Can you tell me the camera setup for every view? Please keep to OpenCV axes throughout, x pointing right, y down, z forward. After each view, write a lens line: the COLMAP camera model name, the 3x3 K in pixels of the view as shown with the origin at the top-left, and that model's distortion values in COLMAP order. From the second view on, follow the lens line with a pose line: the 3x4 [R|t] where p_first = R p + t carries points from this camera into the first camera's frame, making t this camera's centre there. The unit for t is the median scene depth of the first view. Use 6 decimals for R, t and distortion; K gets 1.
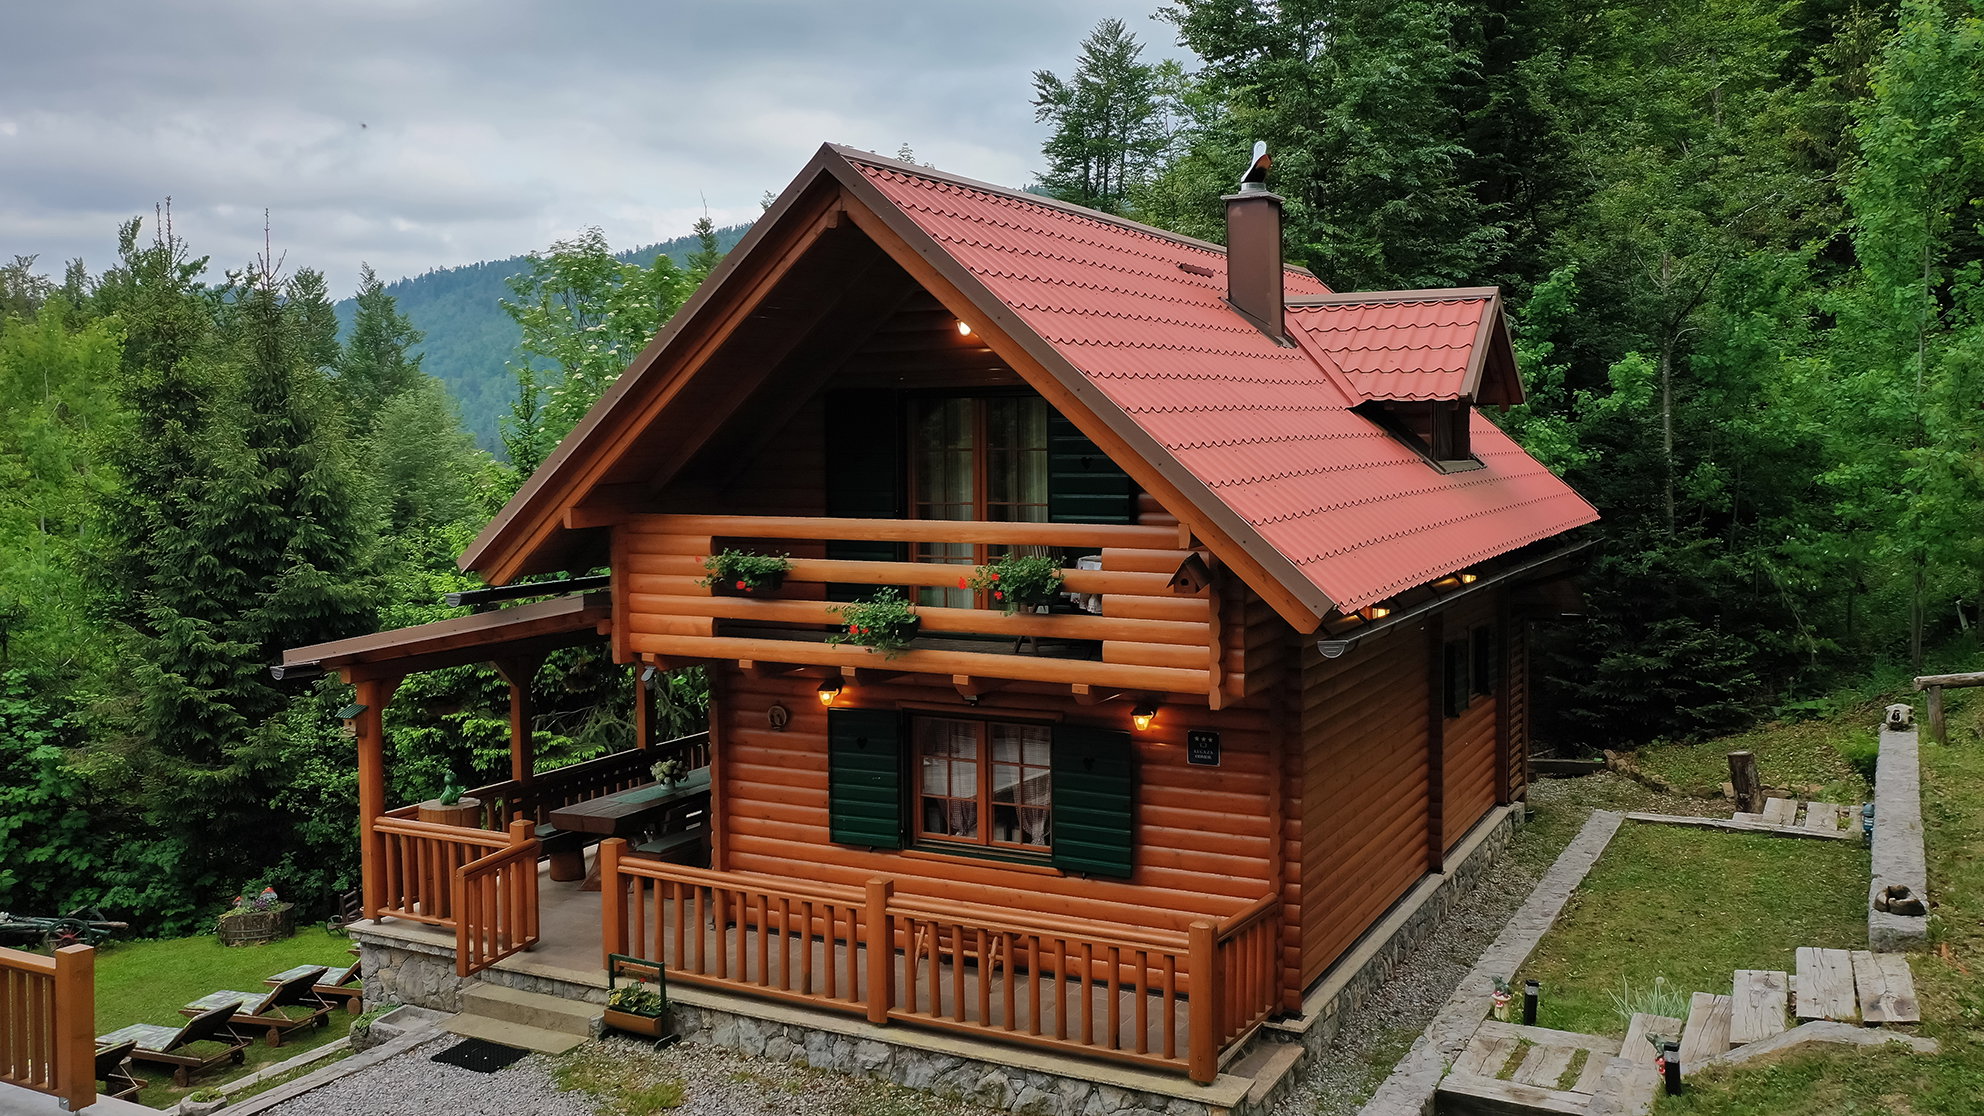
lens RADIAL K [[1653.1, 0, 992.0], [0, 1653.1, 558.0], [0, 0, 1]] dist [-0.036274, 0.107367]
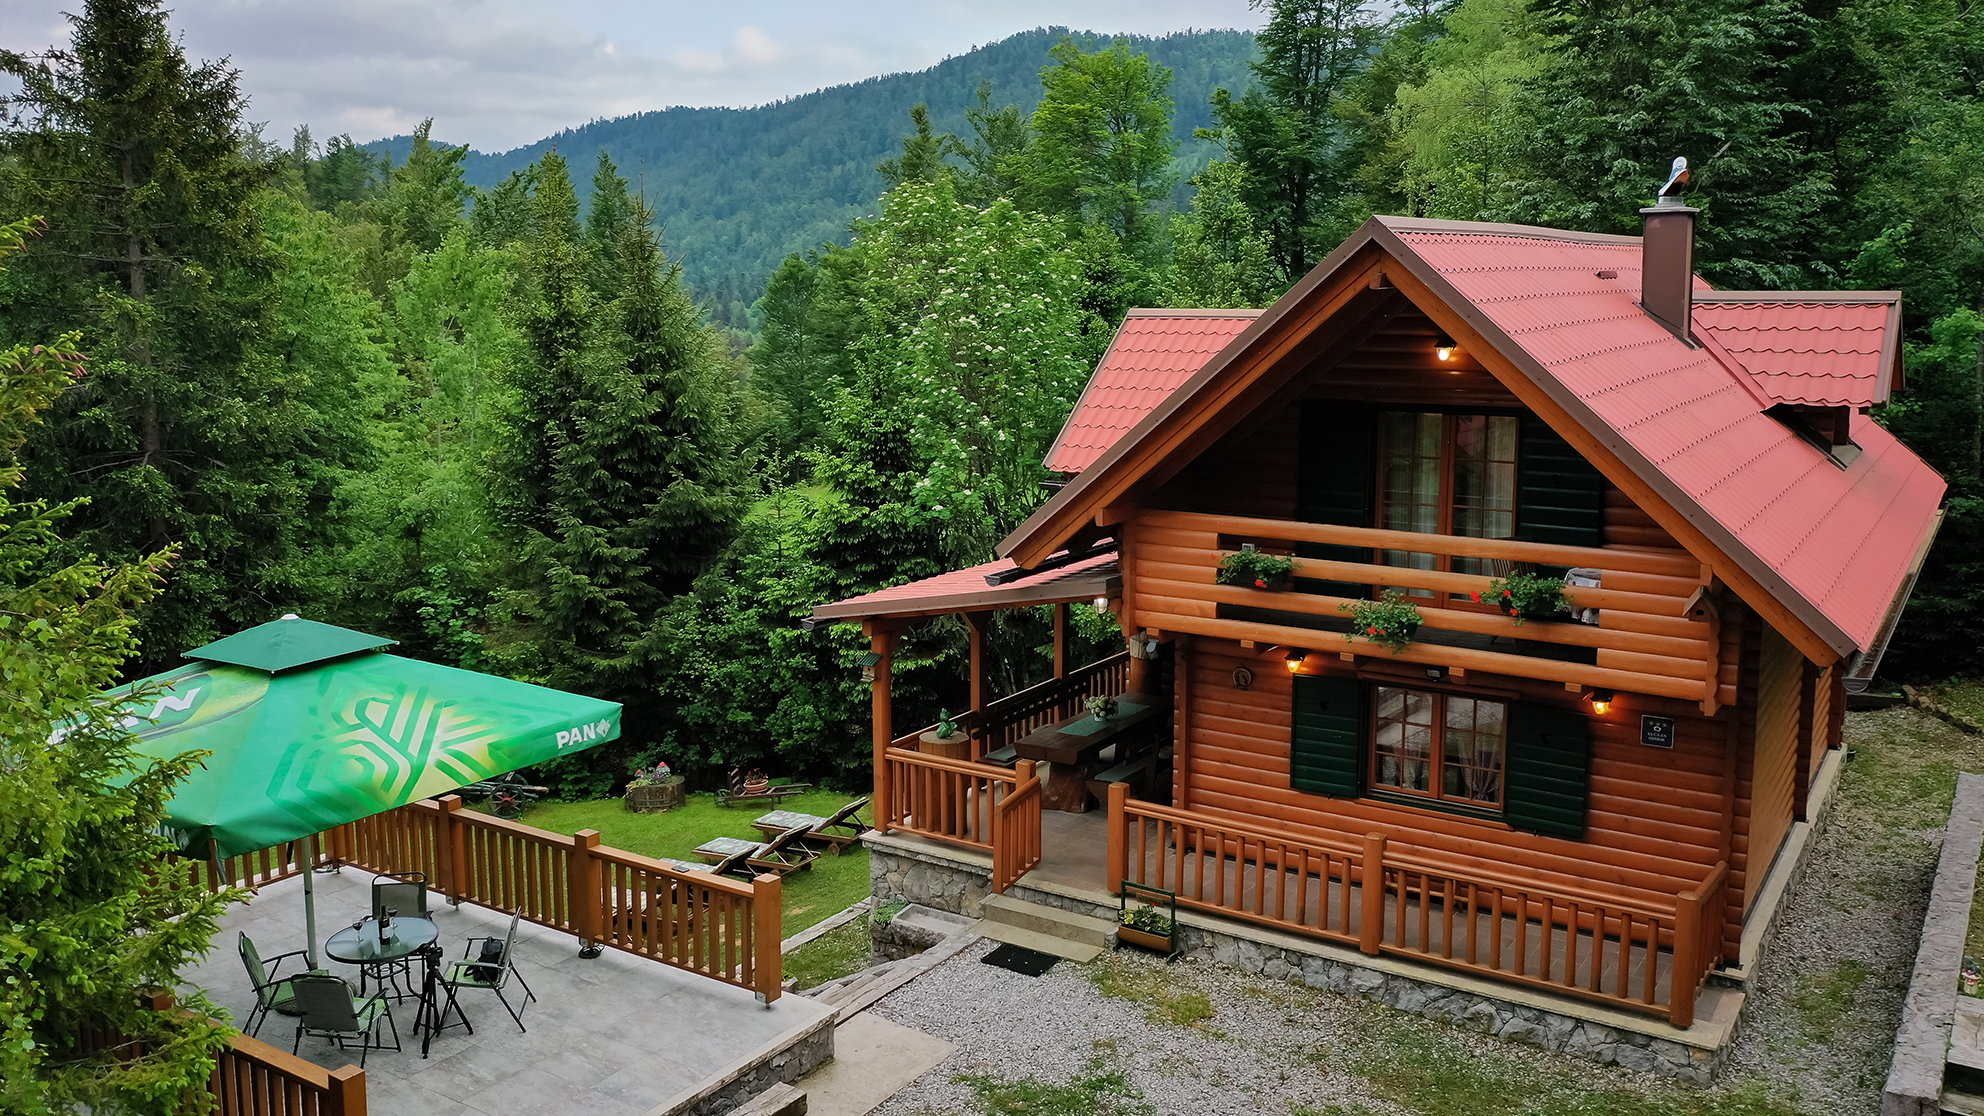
lens RADIAL K [[1579.8, 0, 992.0], [0, 1579.8, 558.0], [0, 0, 1]] dist [0.005362, 0.016015]
pose [[0.994883, 0.022761, -0.098438, -0.211169], [-0.013873, 0.995841, 0.090047, -0.091114], [0.100078, -0.088220, 0.991061, -0.119109]]
